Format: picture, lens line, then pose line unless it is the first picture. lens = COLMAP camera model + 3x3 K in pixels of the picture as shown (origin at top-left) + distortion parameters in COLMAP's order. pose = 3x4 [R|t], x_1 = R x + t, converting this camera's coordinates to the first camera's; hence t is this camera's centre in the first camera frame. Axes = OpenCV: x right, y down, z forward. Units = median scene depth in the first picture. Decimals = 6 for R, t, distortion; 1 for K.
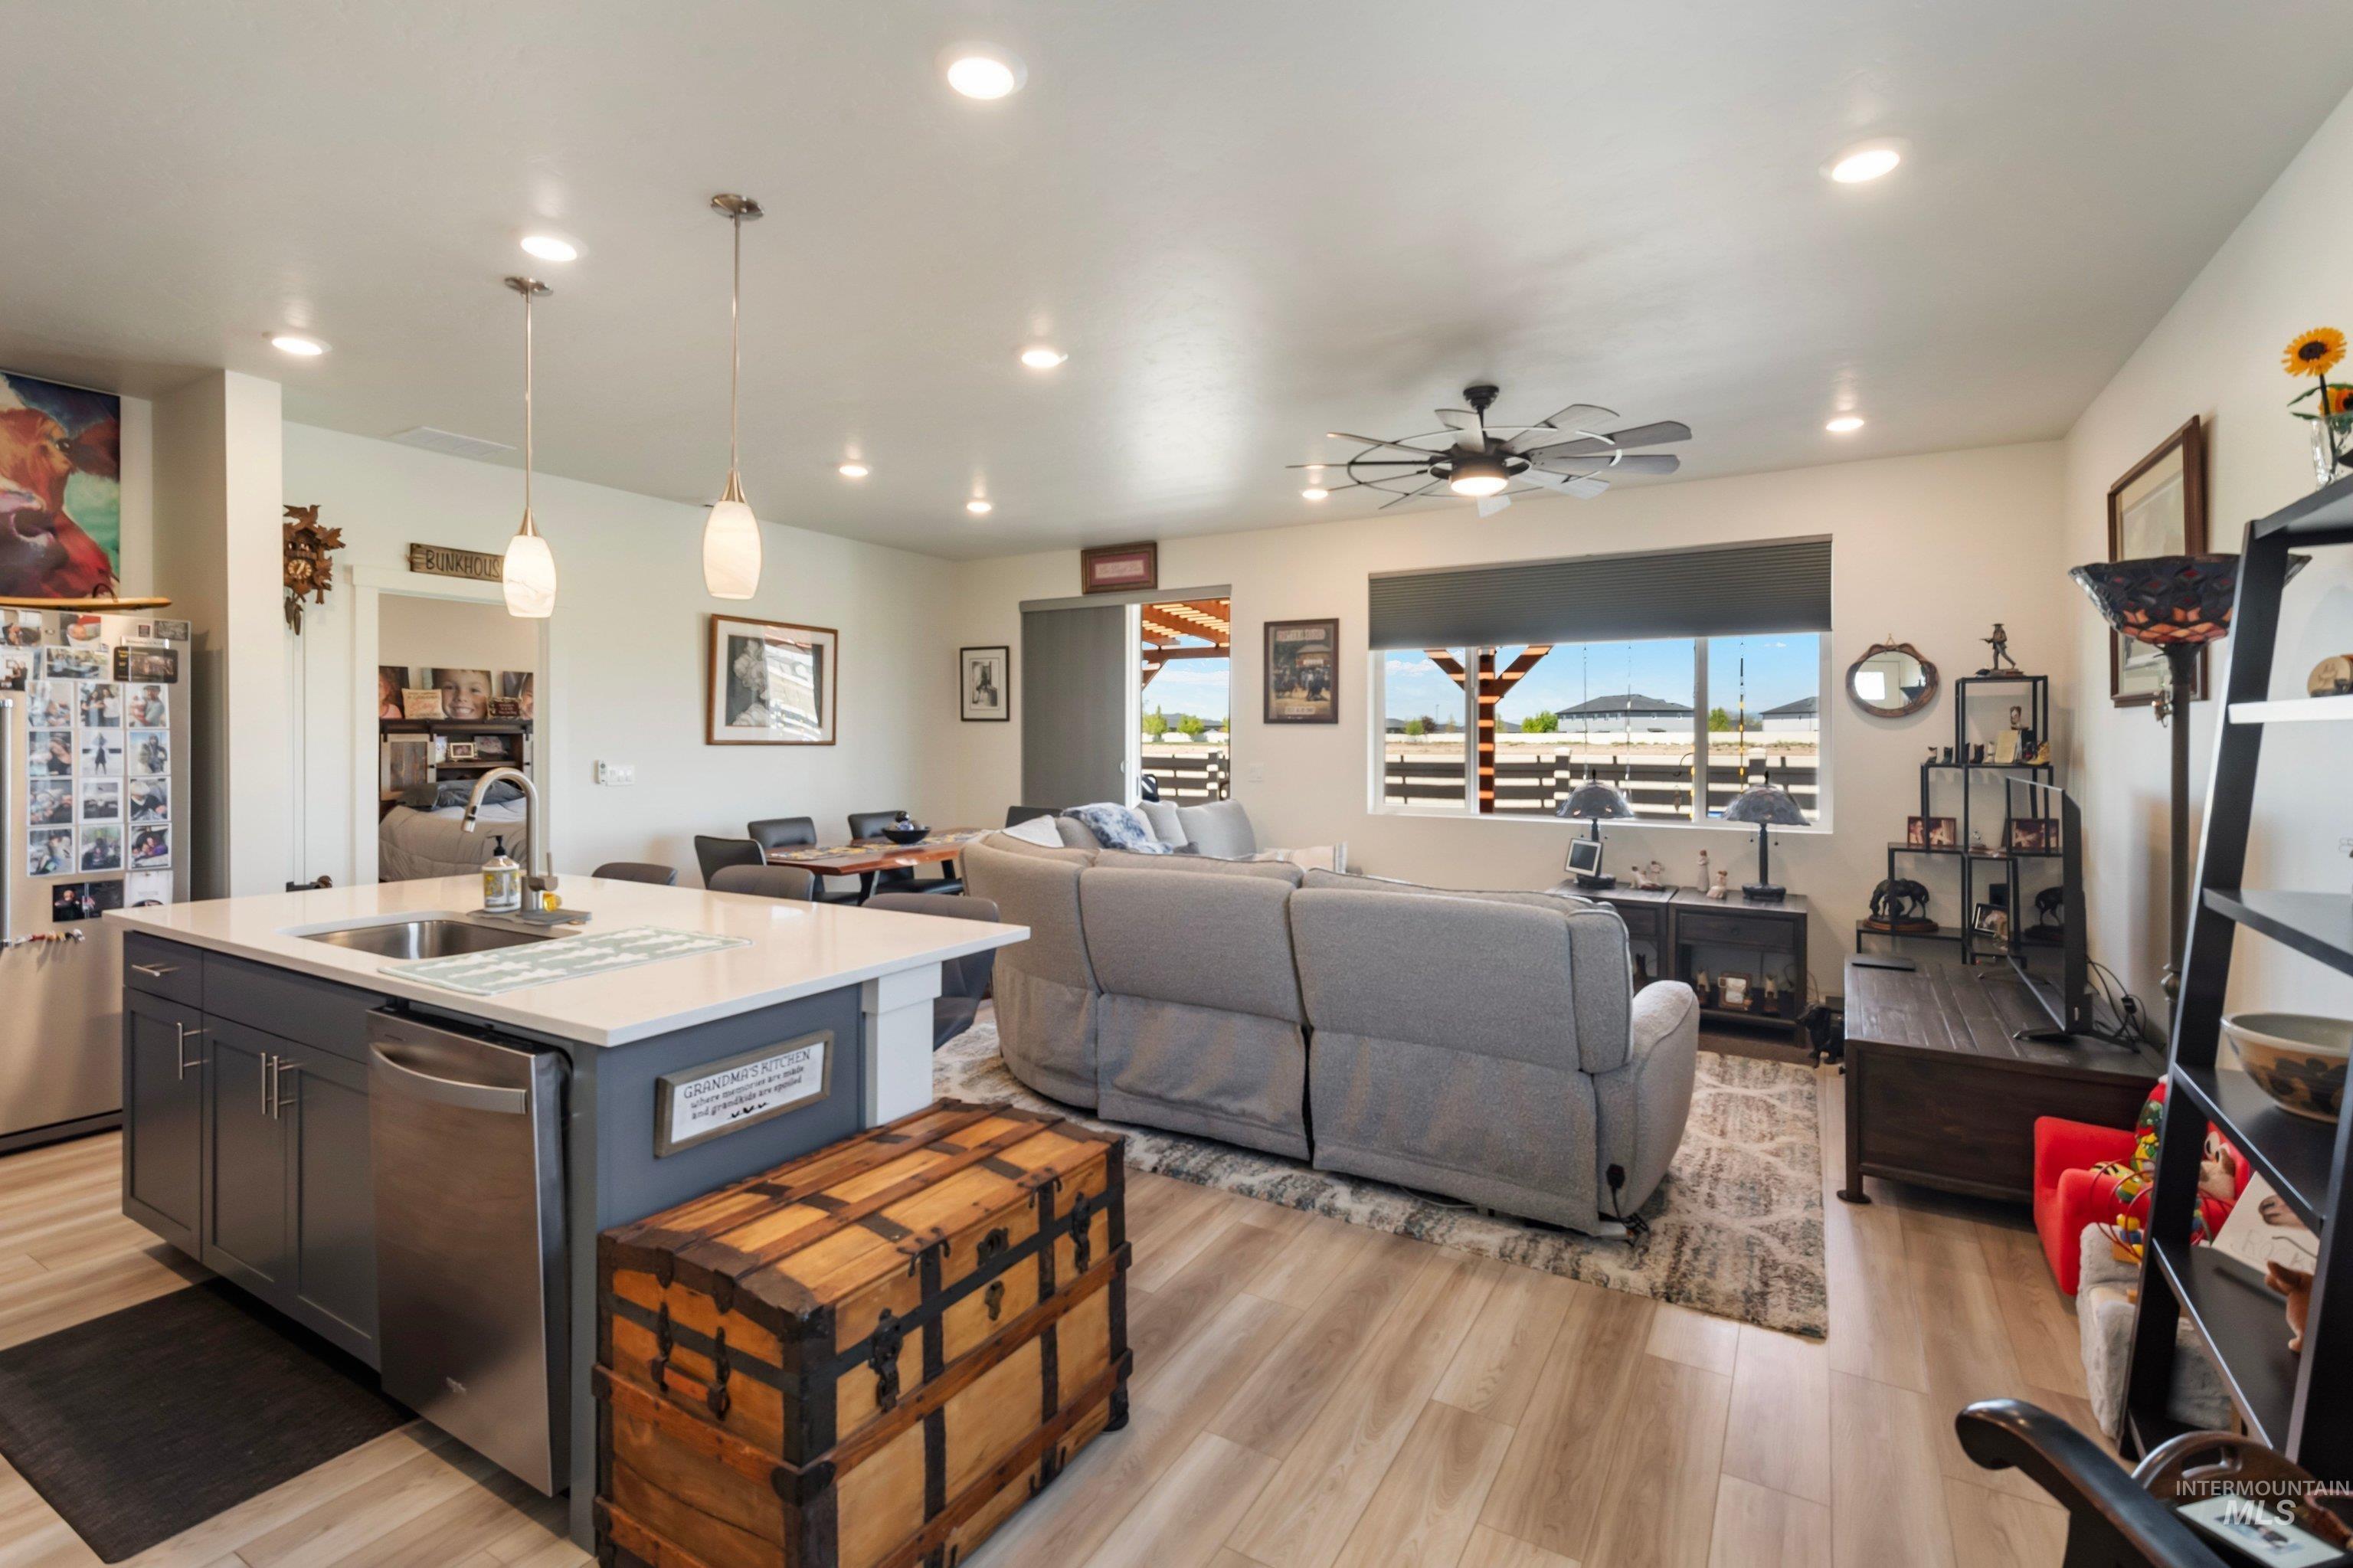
lens RADIAL K [[1079.2, 0, 1192.2], [0, 1079.2, 744.3], [0, 0, 1]] dist [0.008084, 0.000686]
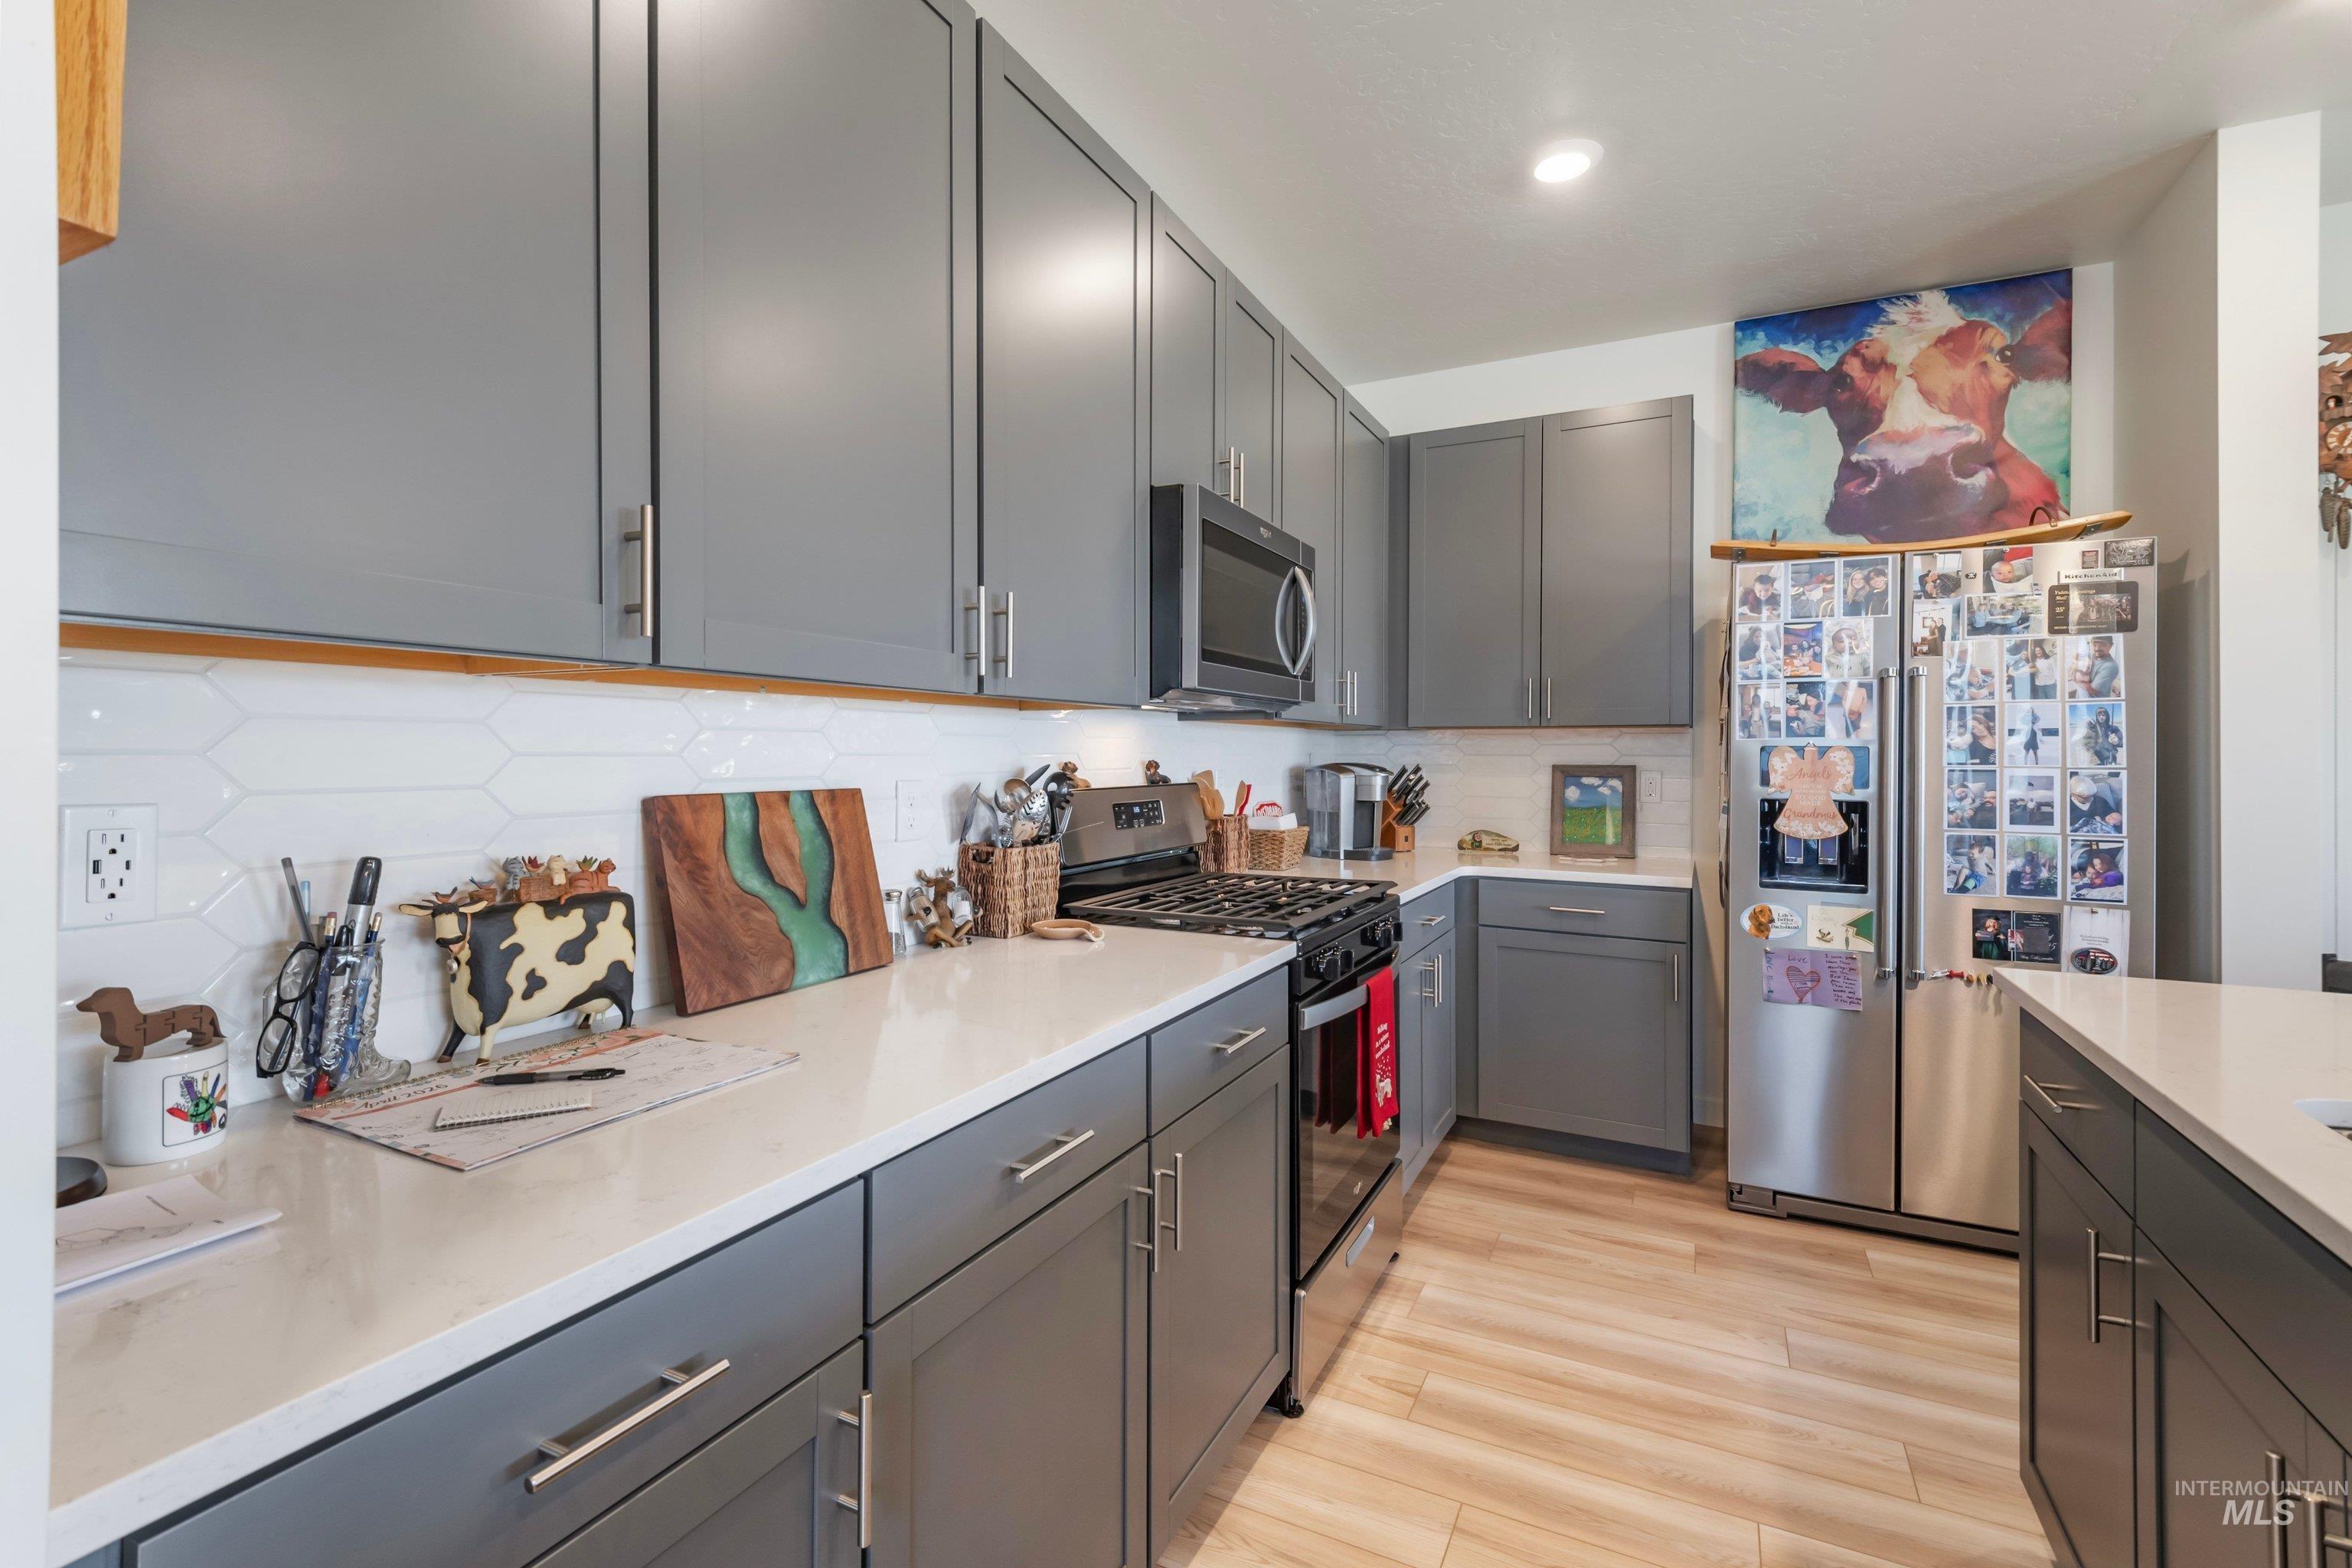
lens RADIAL K [[1061.2, 0, 1151.2], [0, 1061.2, 746.1], [0, 0, 1]] dist [0.018798, -0.003634]
pose [[0.055358, -0.006686, -0.998444, -0.310509], [-0.009147, 0.999932, -0.007203, 0.025011], [0.998425, 0.009531, 0.055293, 0.362261]]
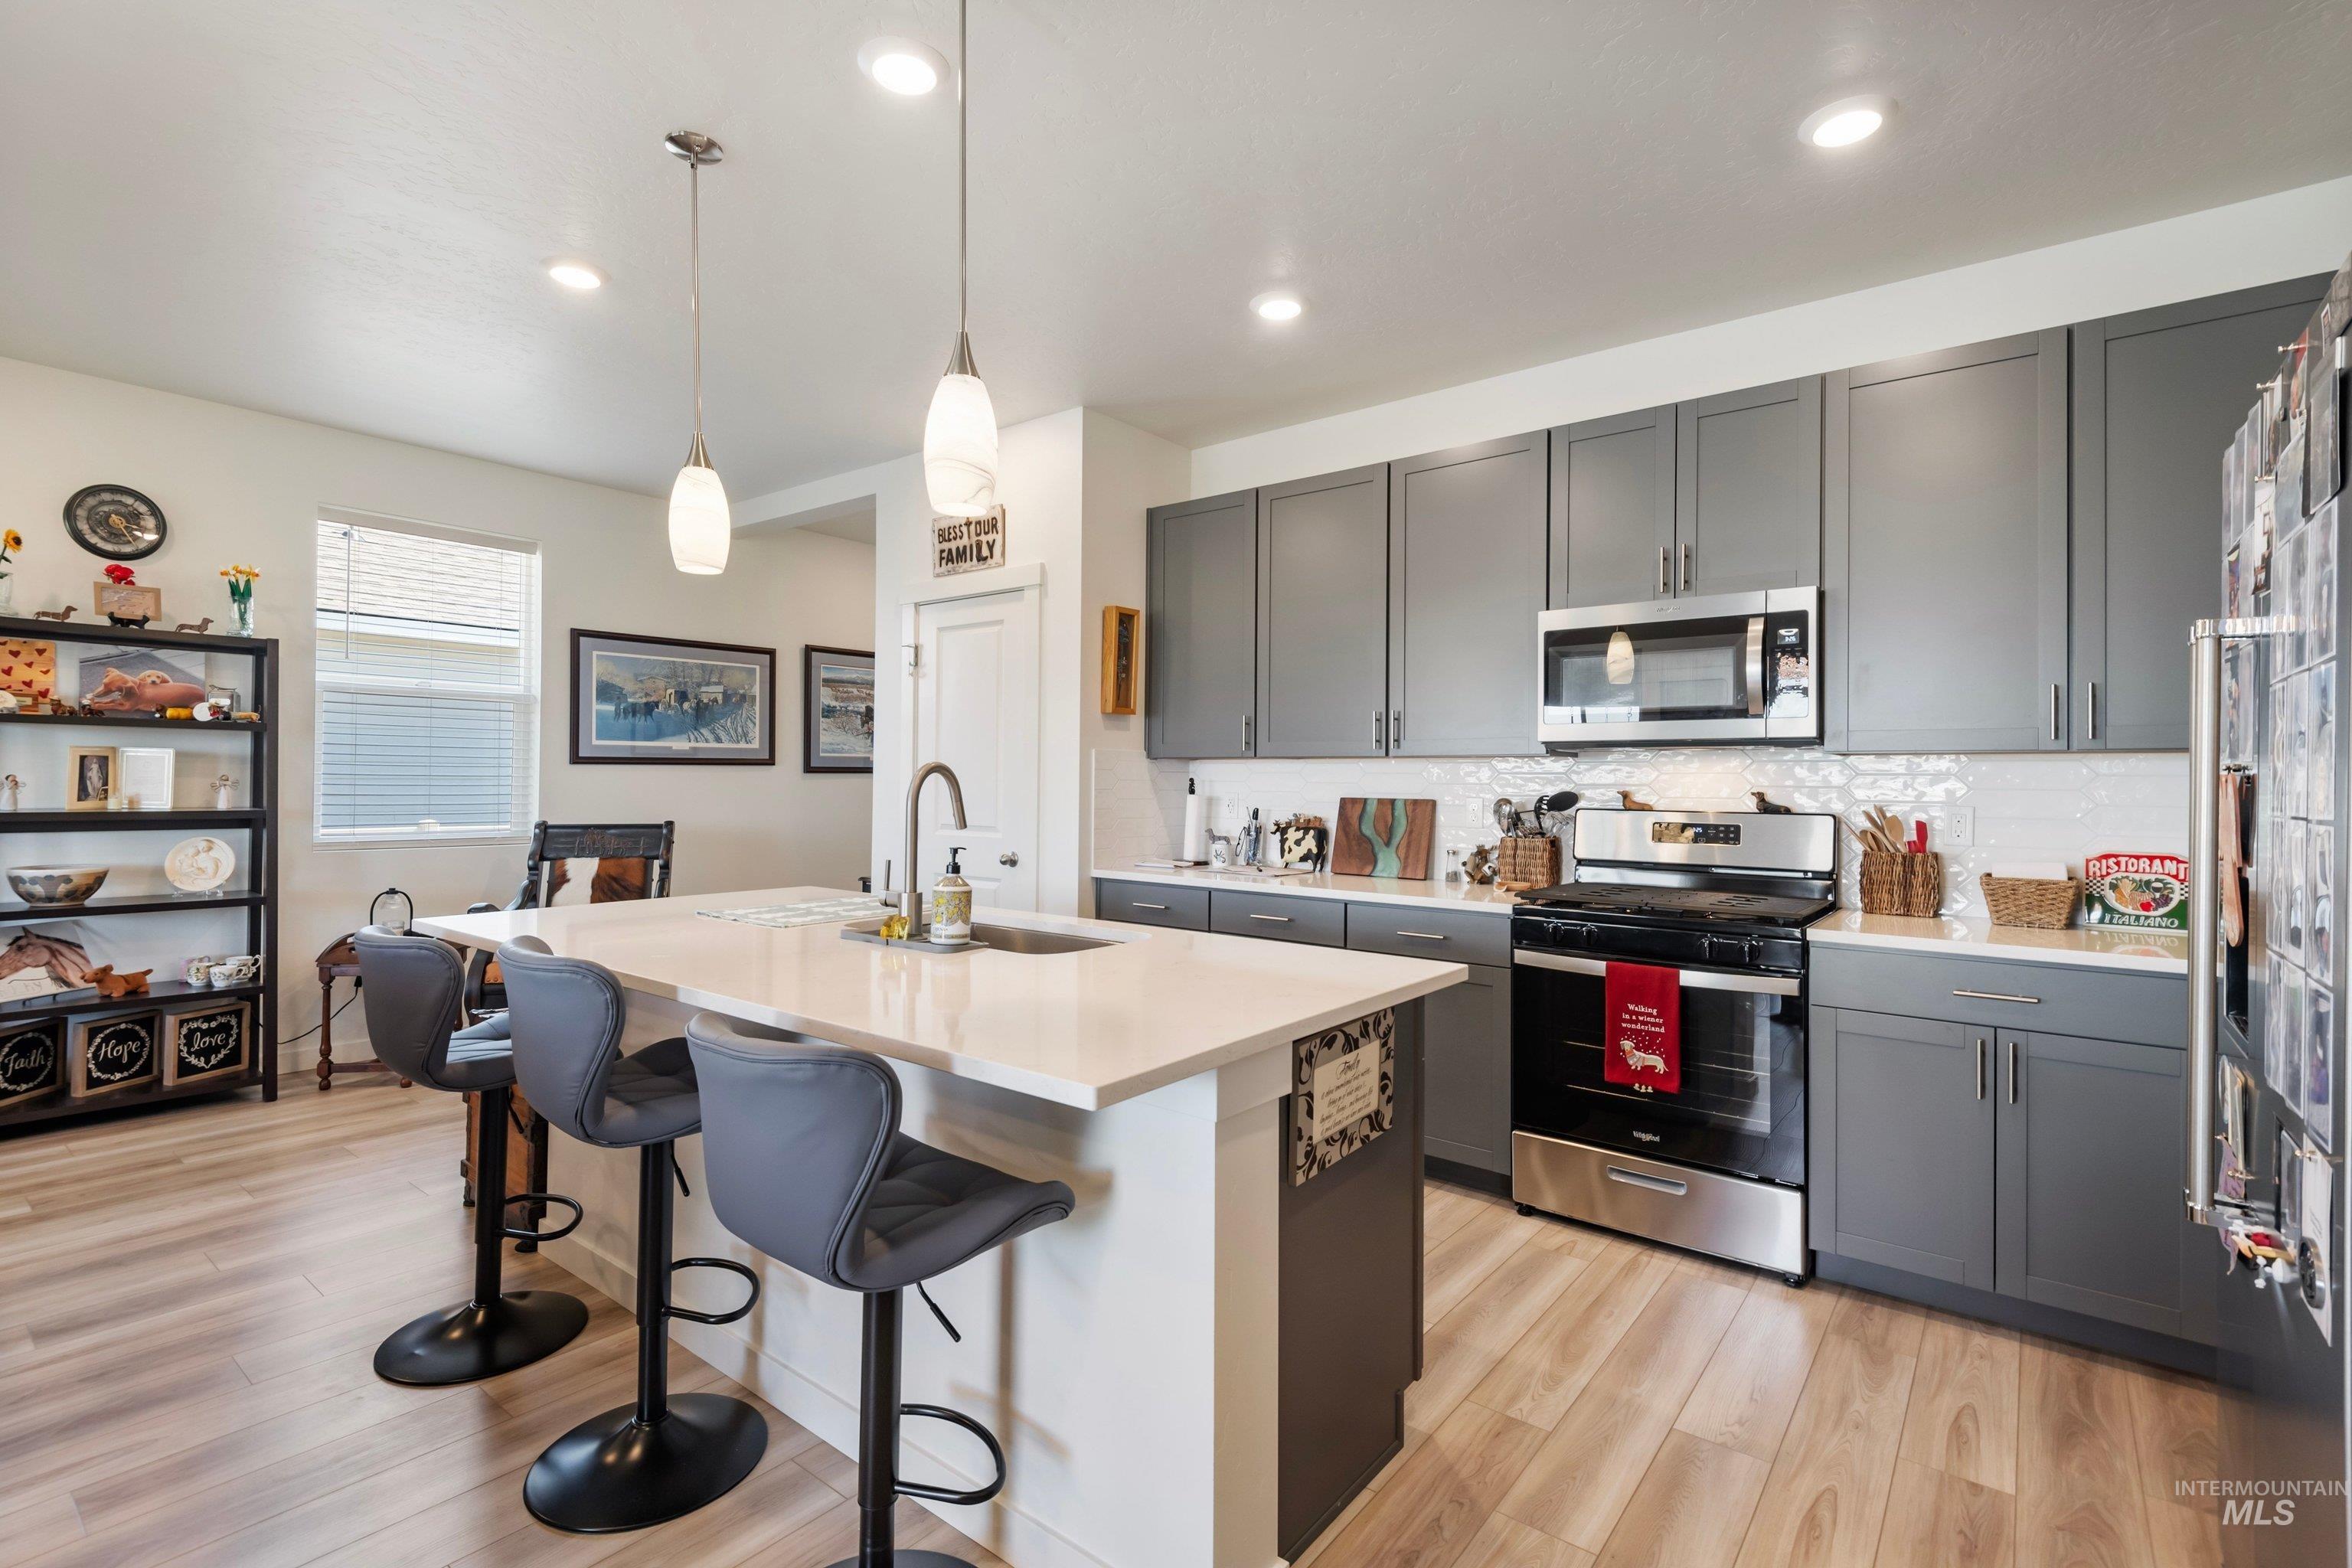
lens RADIAL K [[1061.2, 0, 1171.3], [0, 1061.2, 770.6], [0, 0, 1]] dist [0.018798, -0.003634]
pose [[-0.989657, -0.011926, 0.142955, -0.721658], [-0.013145, 0.999885, -0.007586, 0.025758], [-0.142848, -0.009387, -0.989700, 1.392738]]
